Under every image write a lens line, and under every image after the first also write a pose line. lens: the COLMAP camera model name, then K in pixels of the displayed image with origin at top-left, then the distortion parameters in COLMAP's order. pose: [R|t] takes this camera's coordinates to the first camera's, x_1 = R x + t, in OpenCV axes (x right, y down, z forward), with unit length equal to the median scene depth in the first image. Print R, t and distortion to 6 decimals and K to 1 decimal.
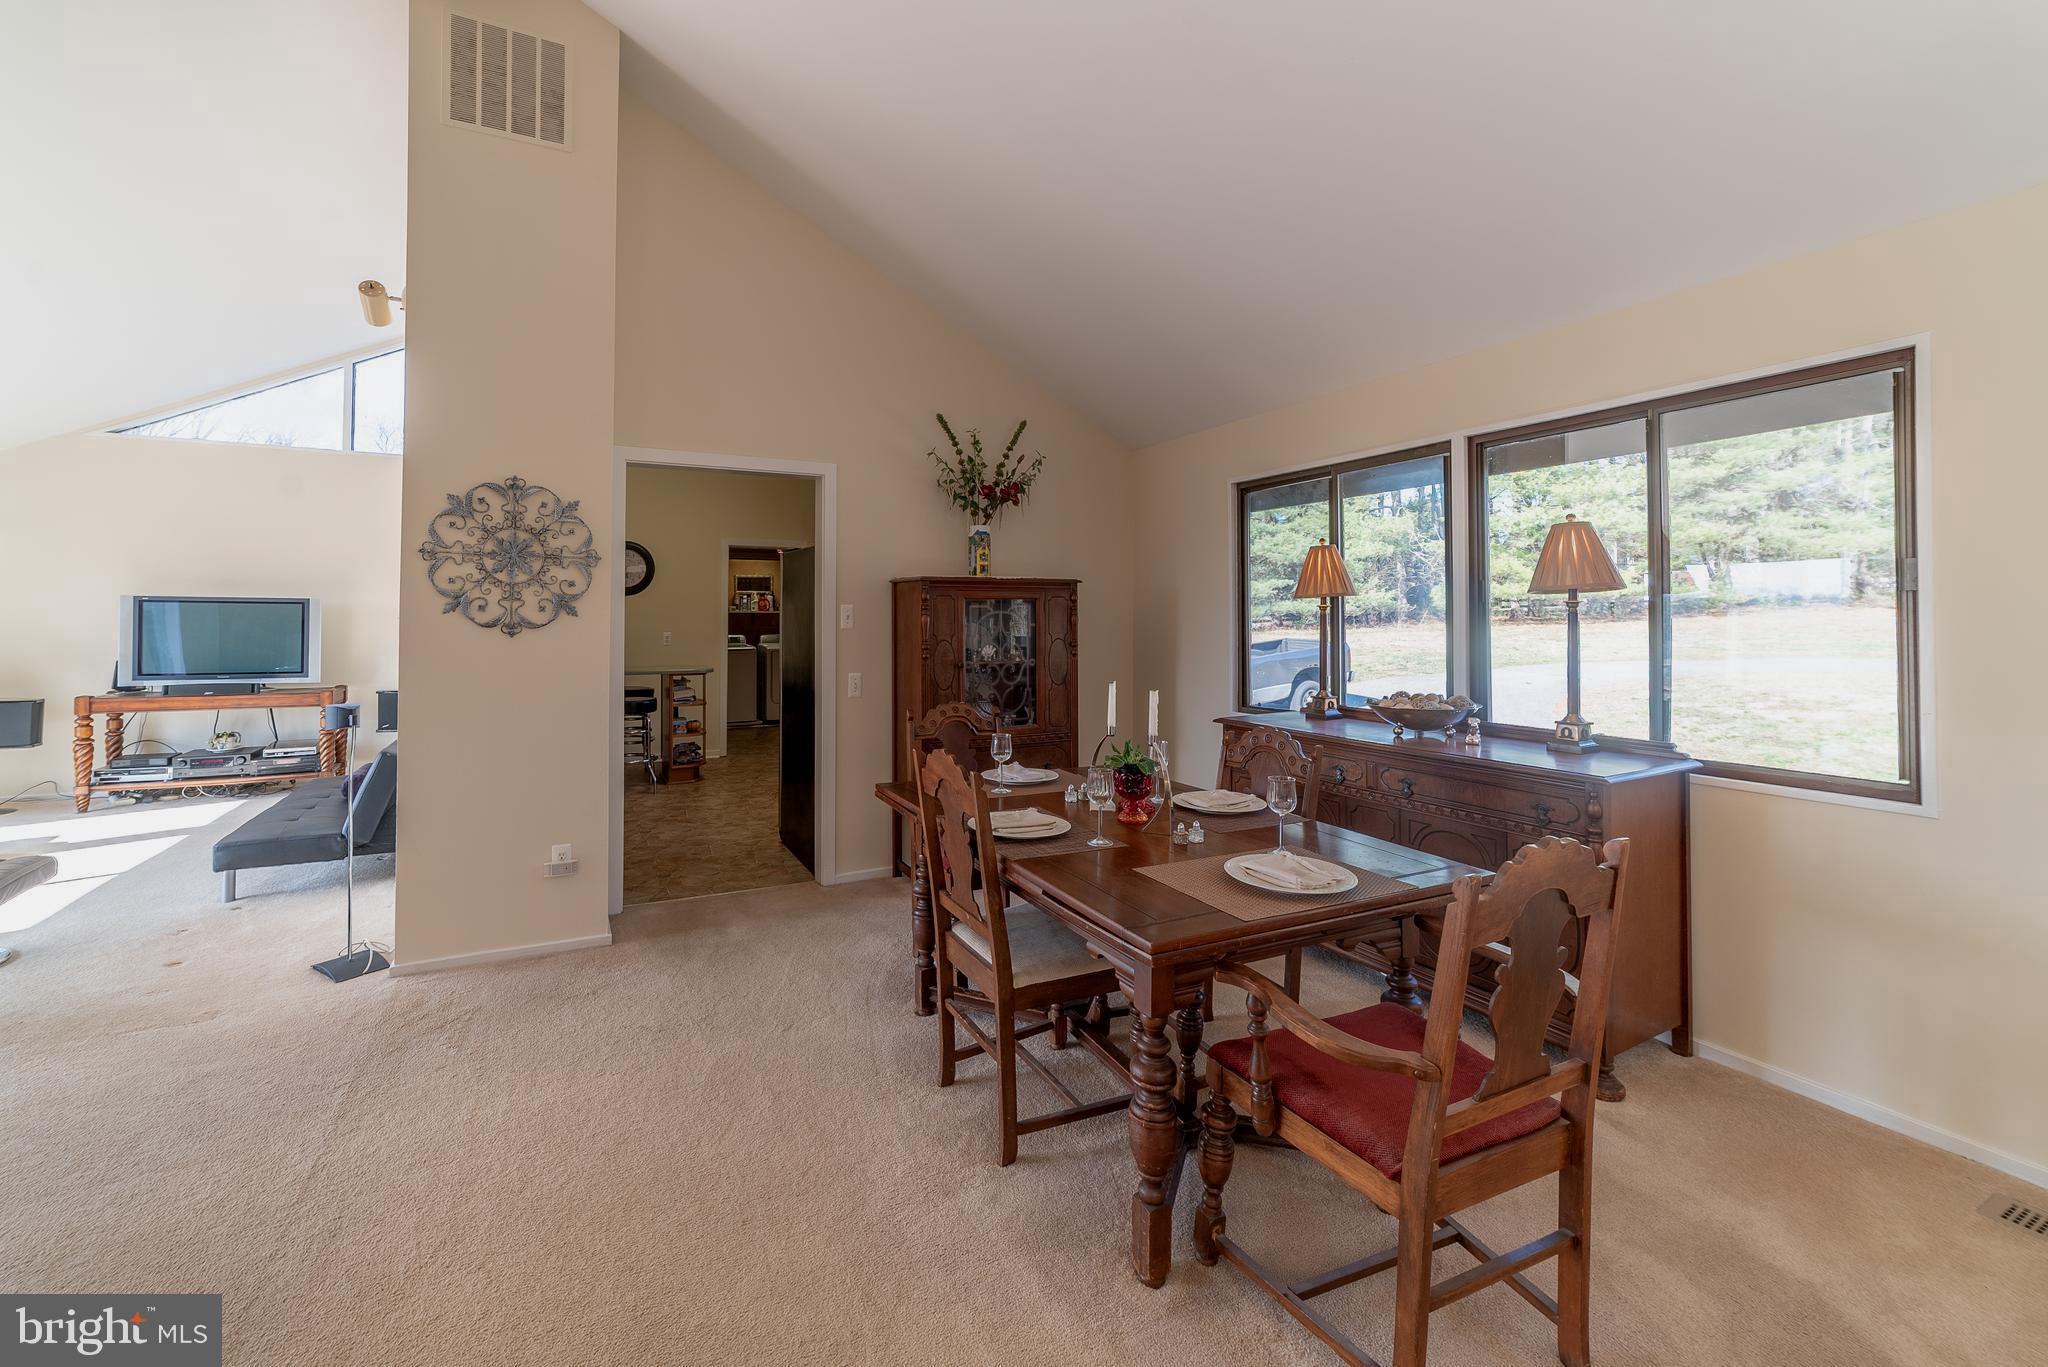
lens RADIAL K [[825.8, 0, 964.9], [0, 825.8, 608.6], [0, 0, 1]] dist [-0.023276, 0.009375]
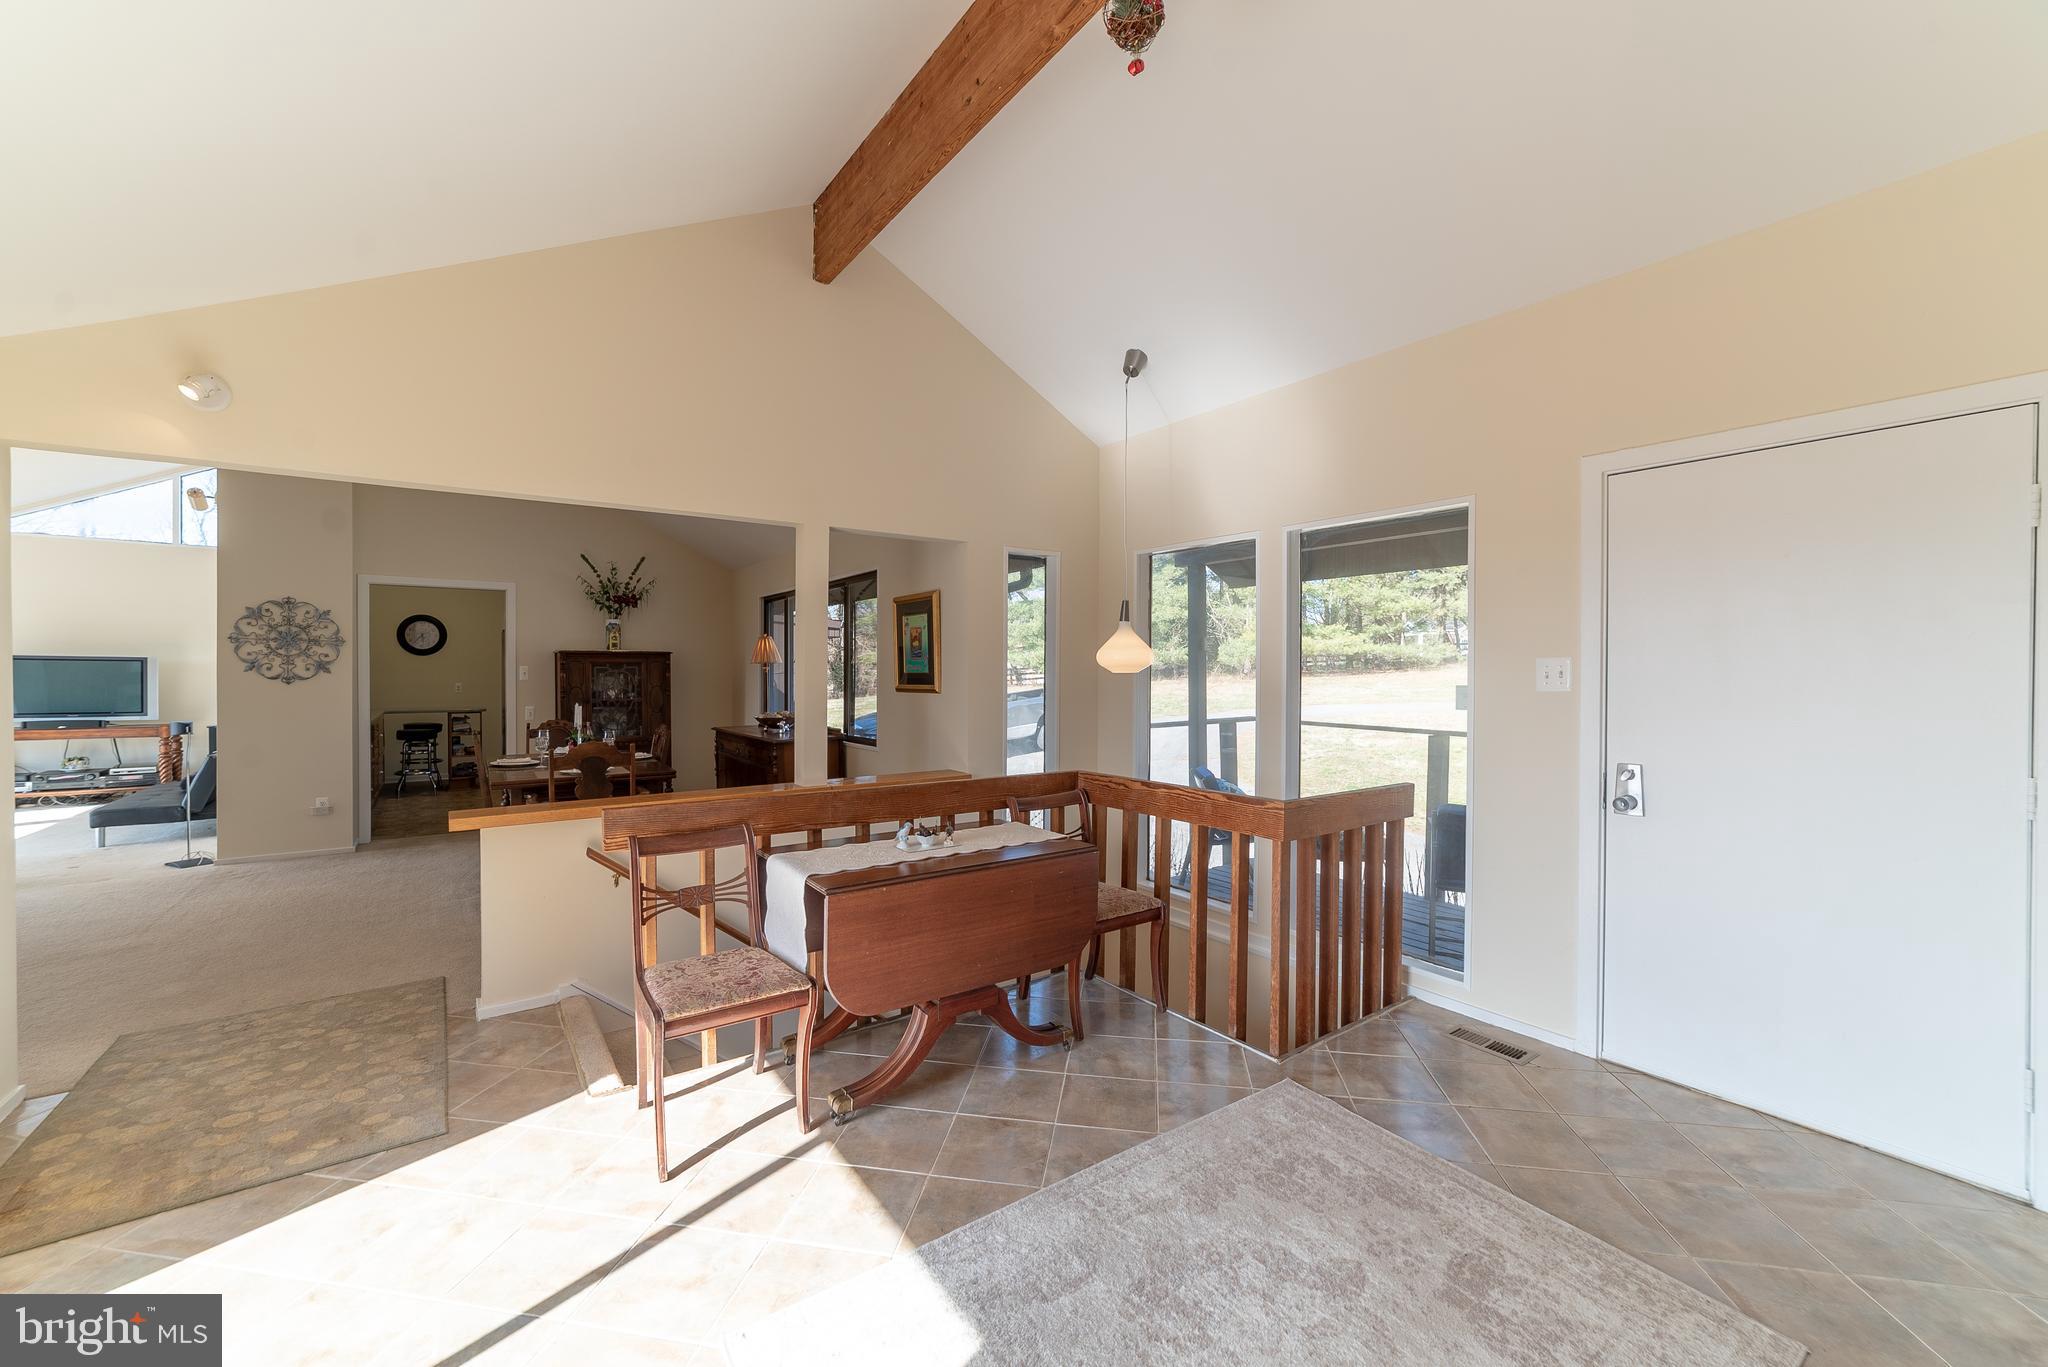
lens RADIAL K [[789.1, 0, 1011.4], [0, 789.1, 683.8], [0, 0, 1]] dist [-0.022314, 0.008451]
pose [[0.984685, -0.000429, 0.174341, 0.632427], [-0.004465, 0.999607, 0.027675, -0.019118], [-0.174285, -0.028030, 0.984296, -0.856692]]
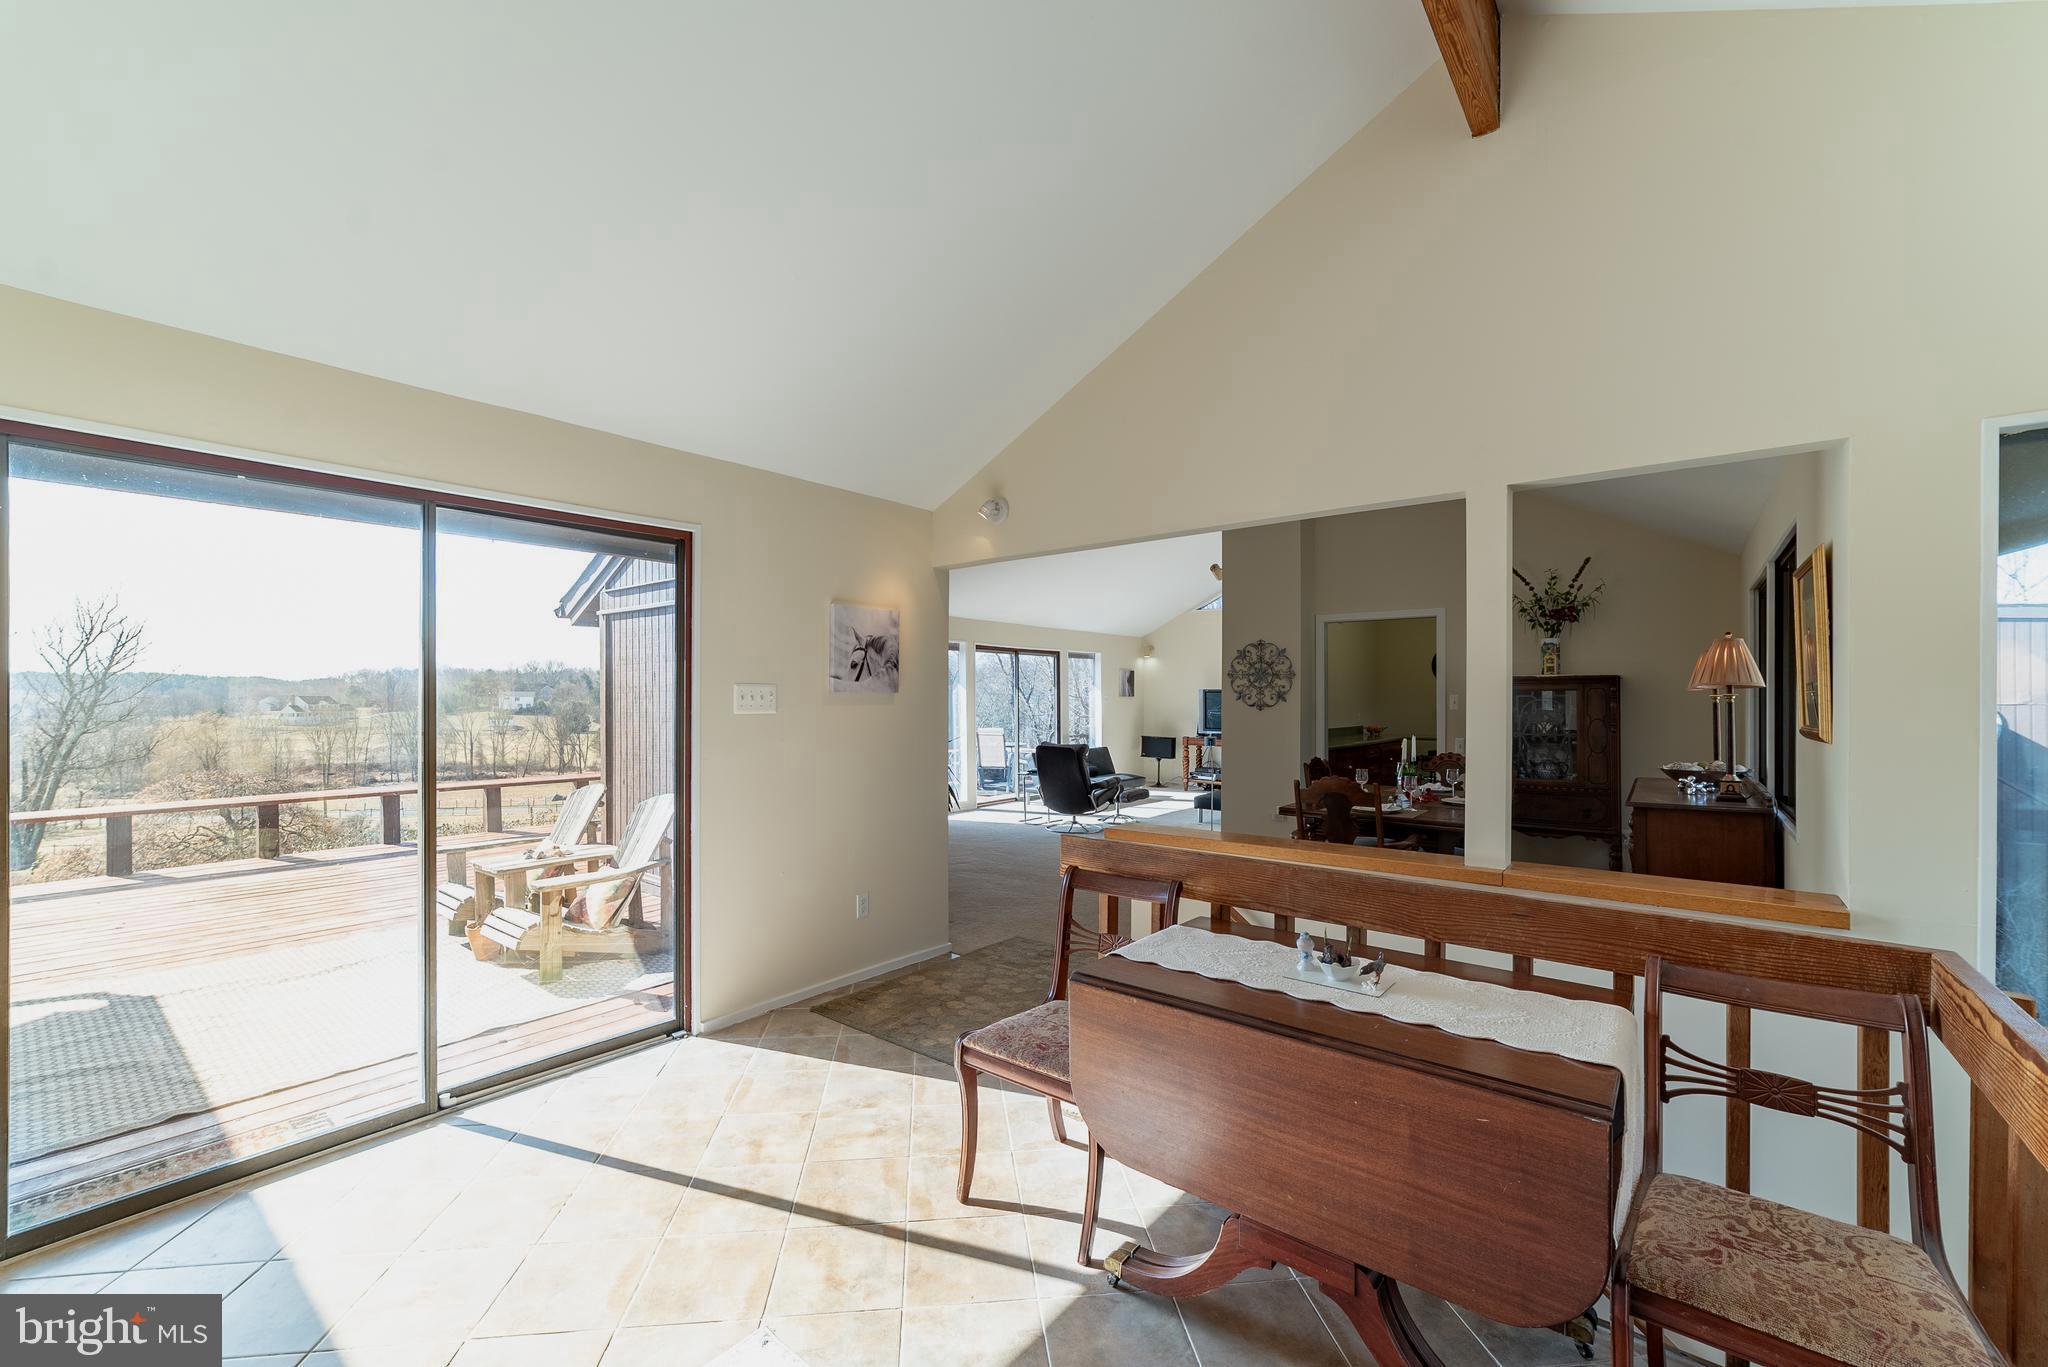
lens RADIAL K [[830.0, 0, 1023.7], [0, 830.0, 692.3], [0, 0, 1]] dist [-0.022244, -0.000096]
pose [[0.432305, -0.004479, -0.901717, 1.045455], [0.008215, 0.999966, -0.001028, -0.016542], [0.901690, -0.006963, 0.432327, -0.490026]]
